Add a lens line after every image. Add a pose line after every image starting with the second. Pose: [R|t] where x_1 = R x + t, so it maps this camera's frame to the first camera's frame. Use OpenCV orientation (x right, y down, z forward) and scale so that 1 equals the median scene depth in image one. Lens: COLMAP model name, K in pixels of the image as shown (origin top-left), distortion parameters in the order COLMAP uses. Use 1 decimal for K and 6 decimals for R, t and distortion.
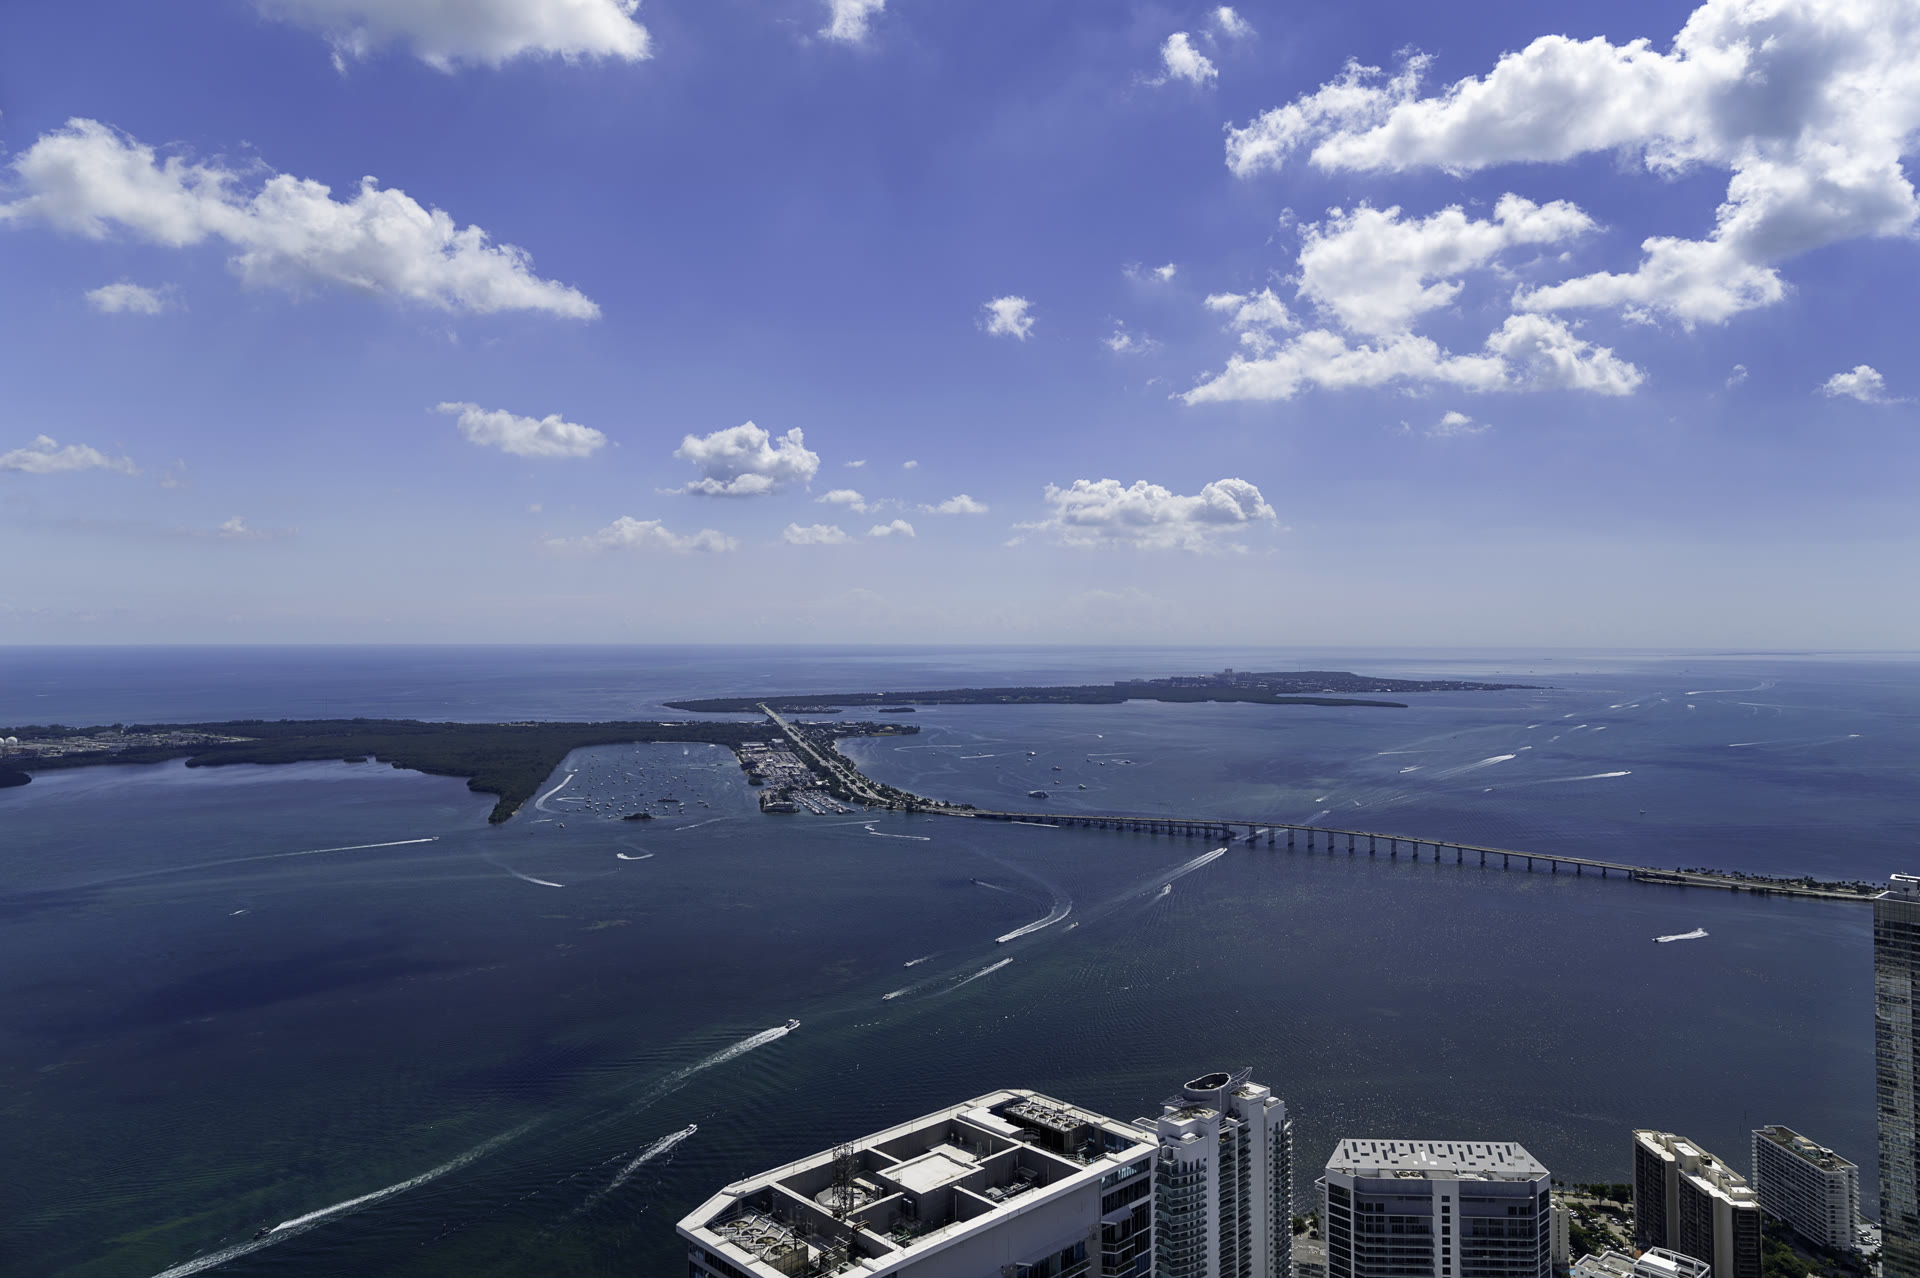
lens RADIAL K [[1326.0, 0, 966.3], [0, 1326.0, 636.8], [0, 0, 1]] dist [0.028719, 0.033915]
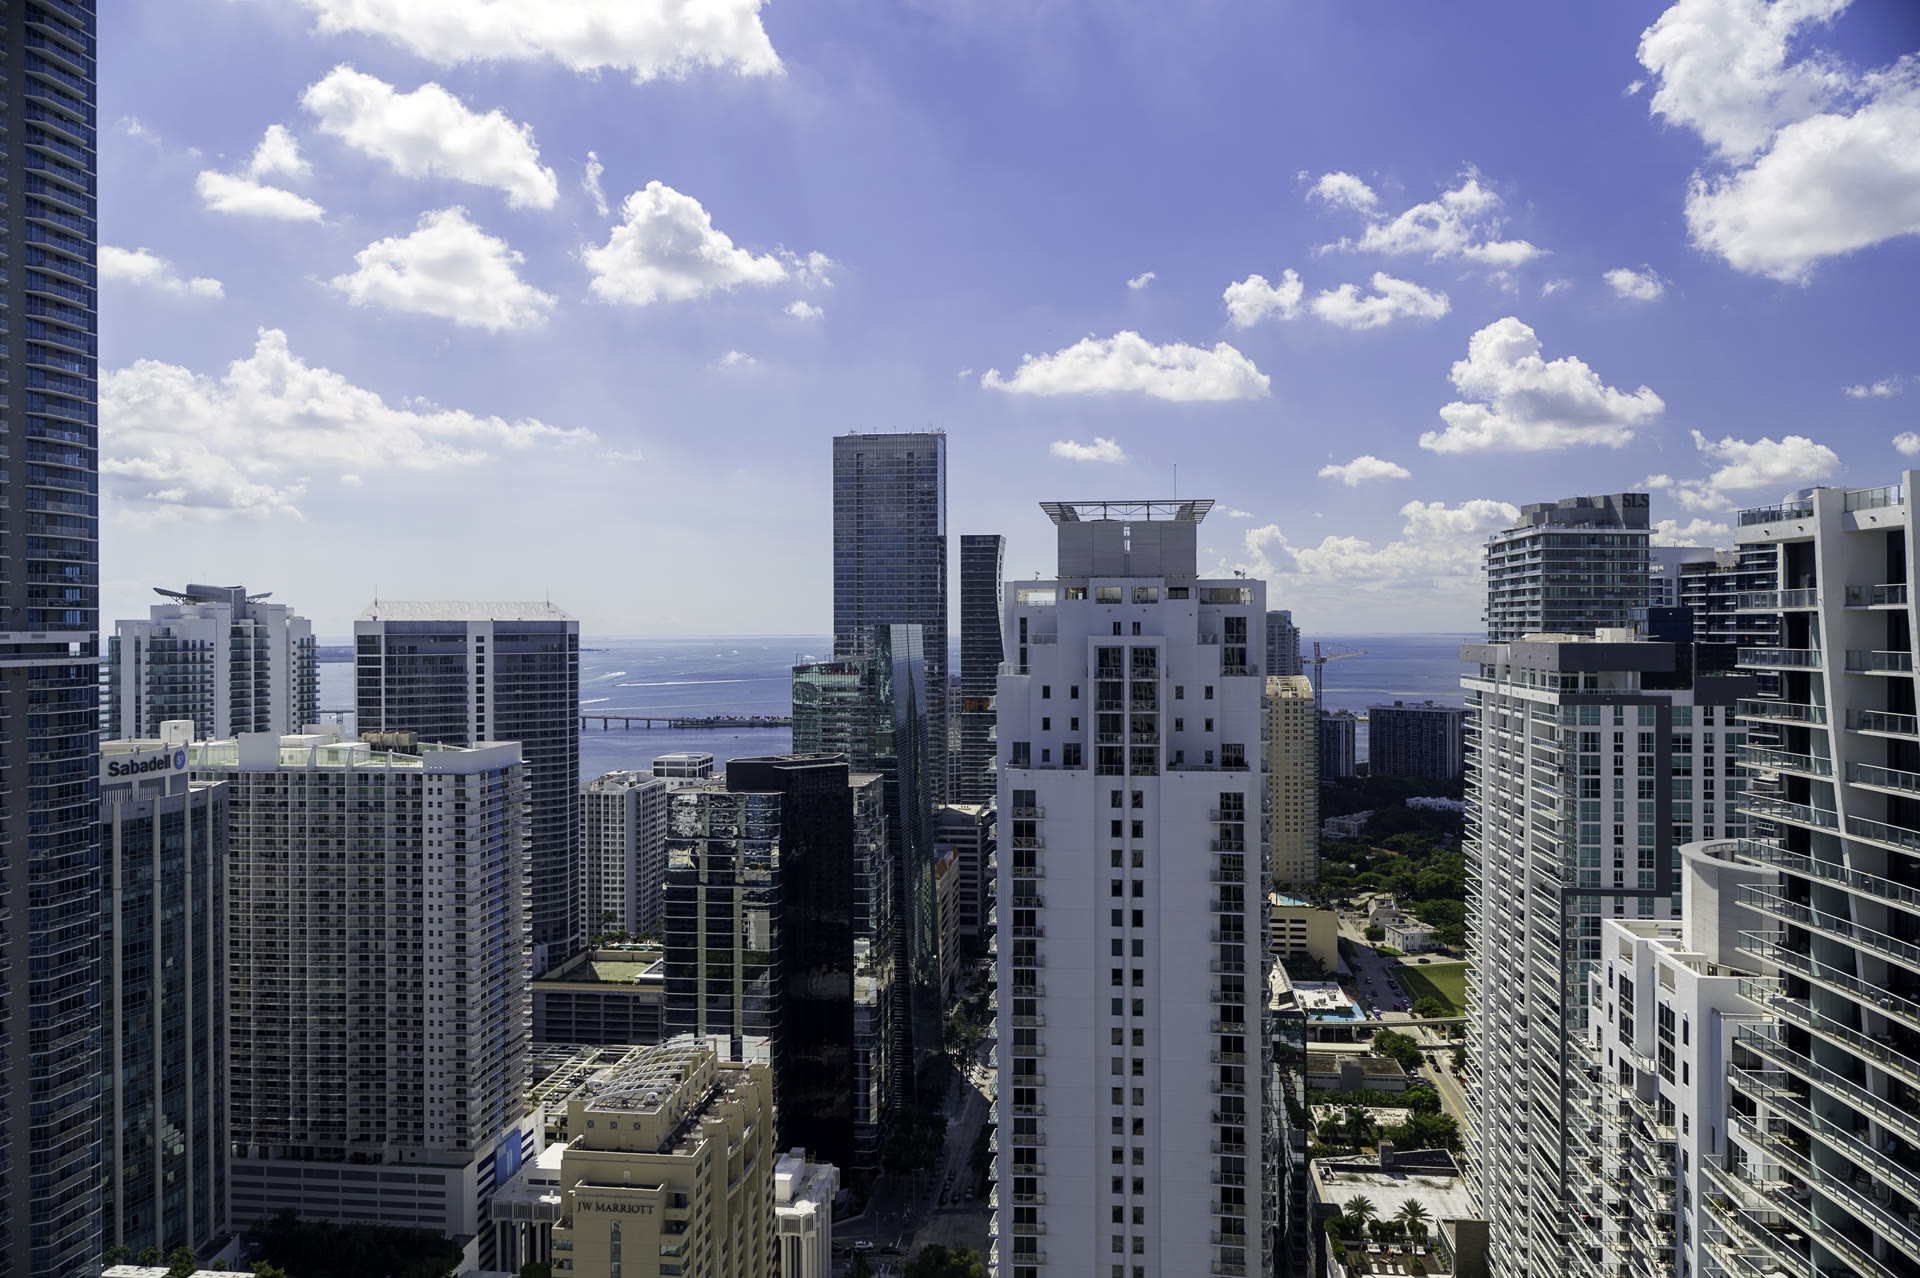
lens RADIAL K [[1331.0, 0, 976.1], [0, 1331.0, 643.2], [0, 0, 1]] dist [-0.001100, -0.001702]
pose [[0.776938, -0.003597, 0.629566, 0.017275], [0.008212, 0.999957, -0.004420, 0.419960], [-0.629523, 0.008604, 0.776934, -0.010167]]
